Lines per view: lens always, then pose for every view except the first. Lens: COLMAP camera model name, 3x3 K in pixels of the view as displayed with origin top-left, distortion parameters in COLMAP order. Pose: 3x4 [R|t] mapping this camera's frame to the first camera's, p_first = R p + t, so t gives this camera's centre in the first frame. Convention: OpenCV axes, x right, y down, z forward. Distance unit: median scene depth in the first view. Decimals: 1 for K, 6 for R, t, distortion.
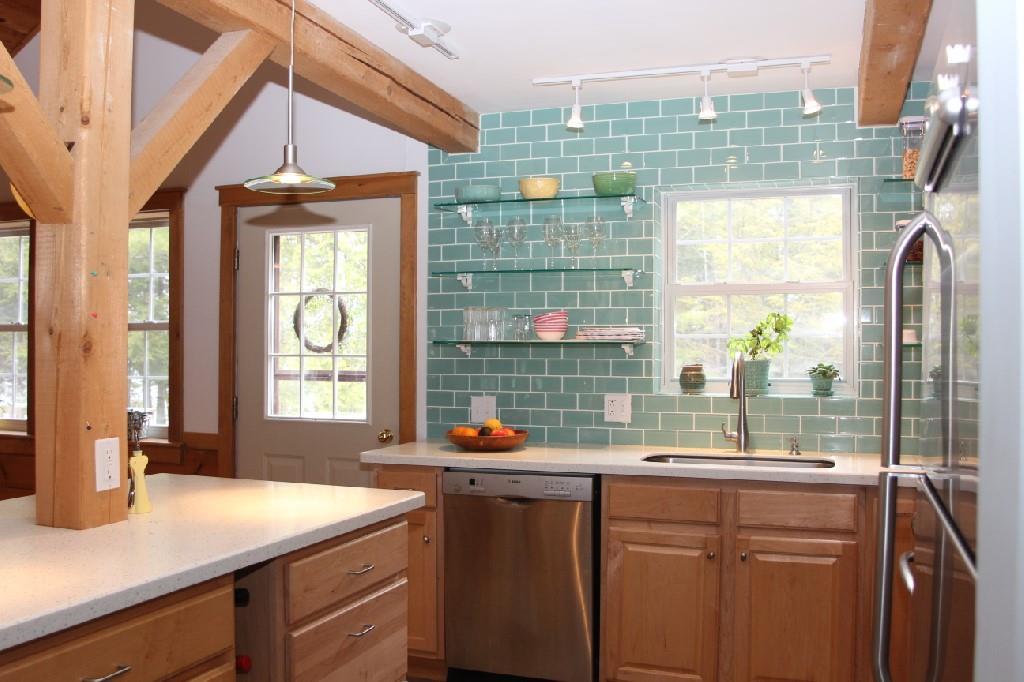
lens RADIAL K [[948.9, 0, 511.1], [0, 948.9, 341.8], [0, 0, 1]] dist [-0.083900, 0.000000]
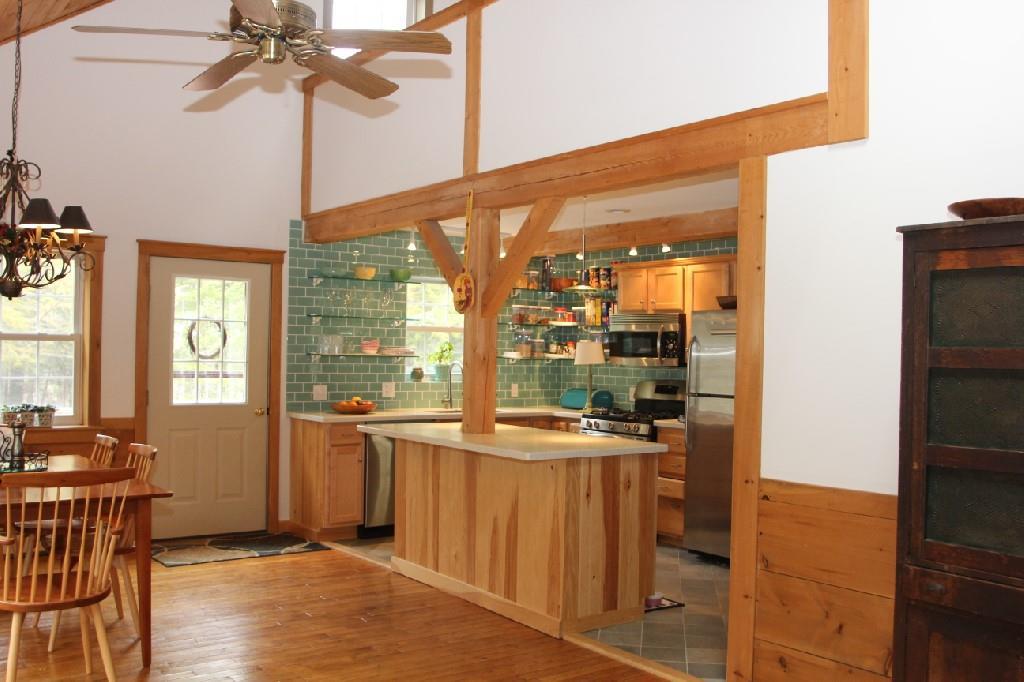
lens RADIAL K [[982.6, 0, 511.1], [0, 982.6, 347.5], [0, 0, 1]] dist [-0.078786, 0.000000]
pose [[0.546686, 0.012237, 0.837248, -2.122429], [-0.022605, 0.999744, 0.000148, -0.032425], [-0.837033, -0.019007, 0.546823, -0.437815]]
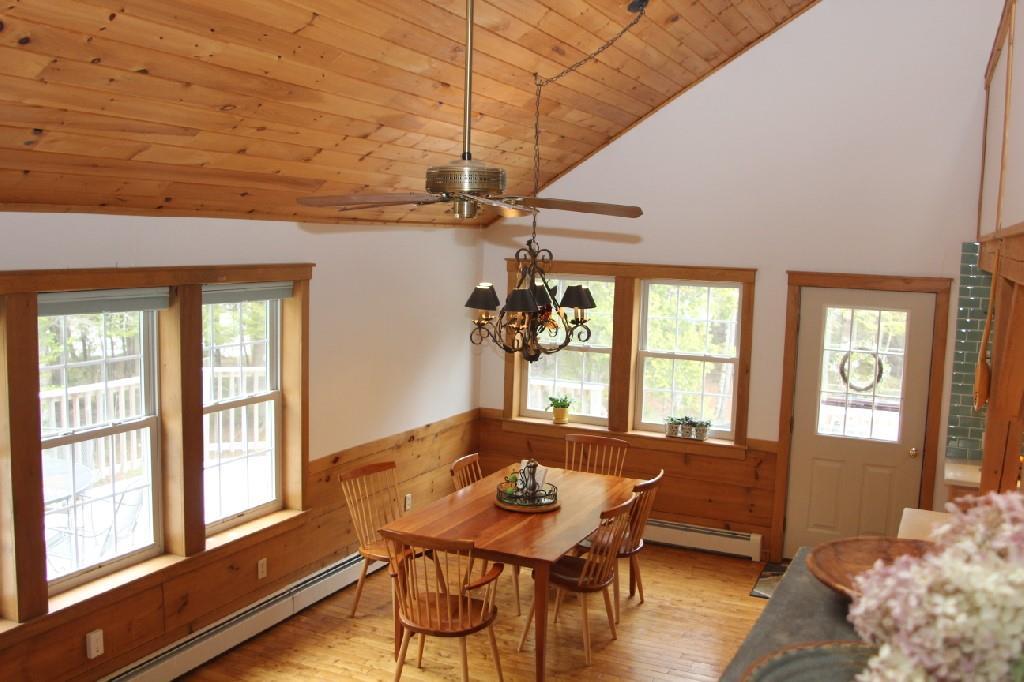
lens RADIAL K [[948.9, 0, 516.1], [0, 948.9, 344.9], [0, 0, 1]] dist [-0.083900, 0.000000]
pose [[0.996629, 0.034632, -0.074366, -1.071652], [-0.025235, 0.991990, 0.123768, -0.387177], [0.078057, -0.121474, 0.989521, -0.794587]]
